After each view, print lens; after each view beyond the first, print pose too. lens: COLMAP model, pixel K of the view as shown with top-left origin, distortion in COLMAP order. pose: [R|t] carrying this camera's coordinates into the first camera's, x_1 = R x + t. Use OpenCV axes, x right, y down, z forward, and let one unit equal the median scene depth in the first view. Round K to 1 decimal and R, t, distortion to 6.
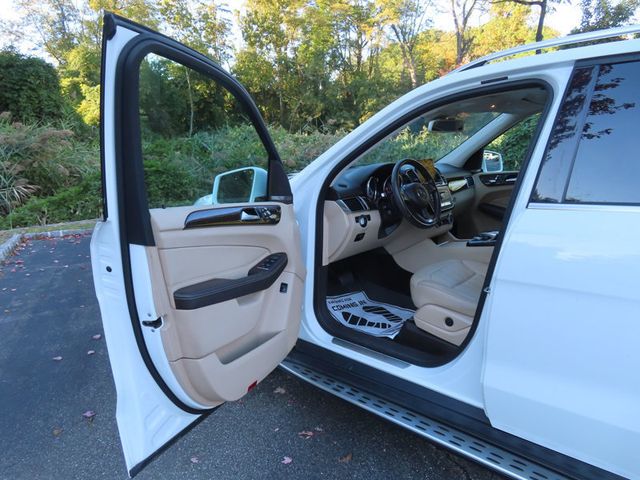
lens RADIAL K [[452.7, 0, 328.4], [0, 452.7, 254.9], [0, 0, 1]] dist [-0.005401, -0.001971]
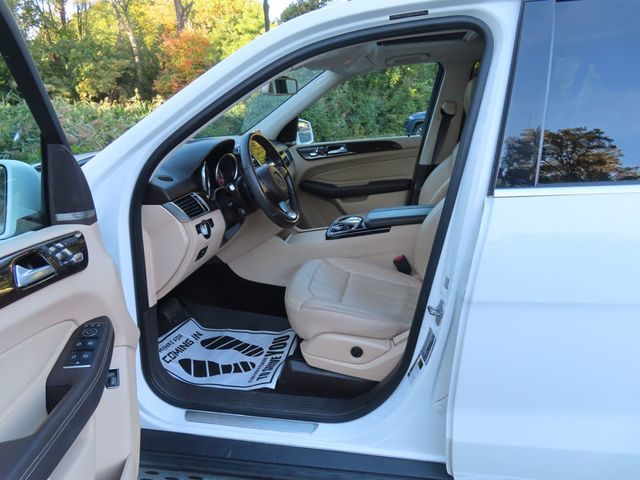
lens RADIAL K [[452.7, 0, 322.0], [0, 452.7, 245.4], [0, 0, 1]] dist [-0.005401, -0.001971]
pose [[0.853675, -0.157365, 0.496464, -0.100516], [0.136240, 0.987540, 0.078756, -0.073655], [-0.502671, 0.000407, 0.864478, 0.314897]]
